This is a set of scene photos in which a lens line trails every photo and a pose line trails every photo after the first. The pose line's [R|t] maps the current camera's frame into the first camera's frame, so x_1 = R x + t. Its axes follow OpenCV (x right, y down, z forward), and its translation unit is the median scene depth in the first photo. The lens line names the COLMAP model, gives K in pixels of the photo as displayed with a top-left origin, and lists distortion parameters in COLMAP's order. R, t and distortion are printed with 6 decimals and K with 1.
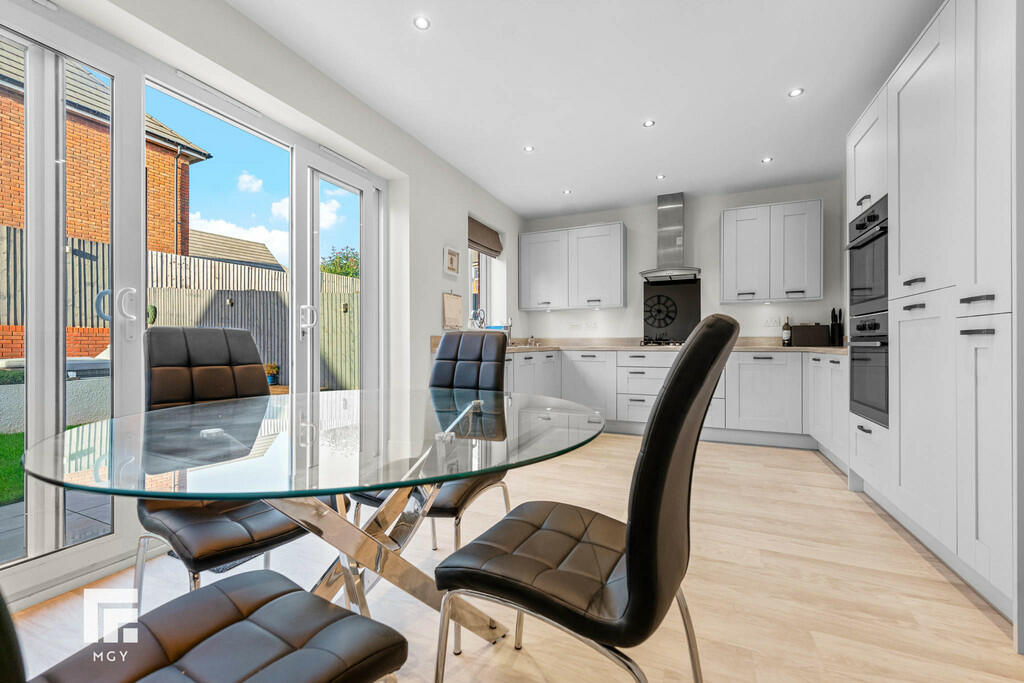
lens RADIAL K [[409.4, 0, 506.9], [0, 409.4, 344.3], [0, 0, 1]] dist [-0.000868, -0.000542]
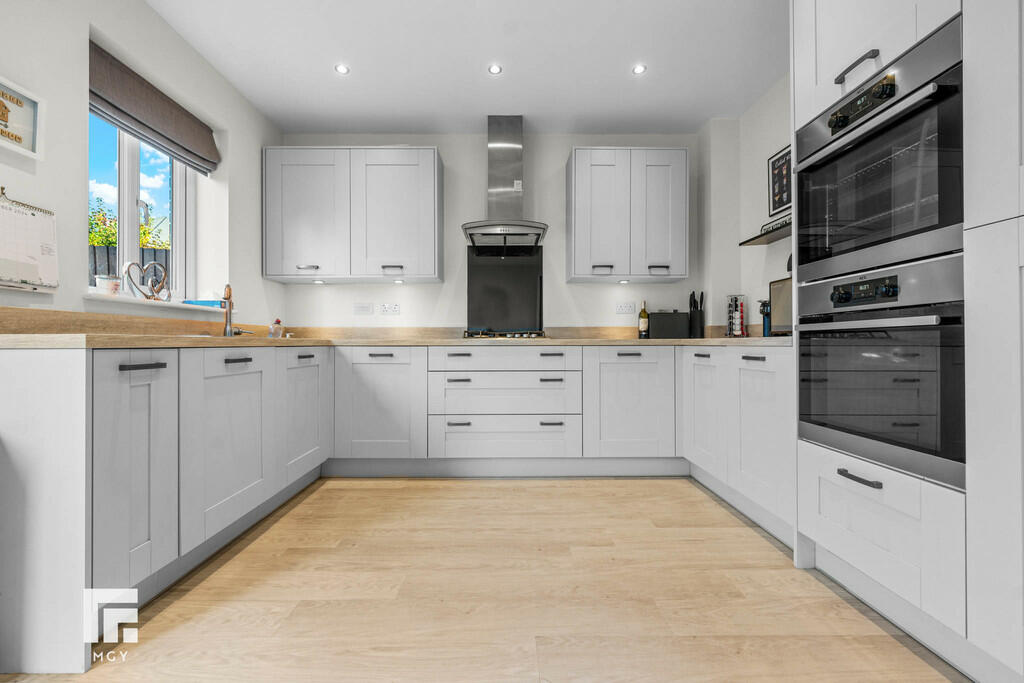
lens RADIAL K [[414.9, 0, 508.3], [0, 414.9, 343.9], [0, 0, 1]] dist [0.000496, -0.000715]
pose [[0.904760, -0.000001, 0.425922, 0.114955], [0.000512, 0.999999, -0.001086, 0.014391], [-0.425922, 0.001201, 0.904759, 0.391832]]
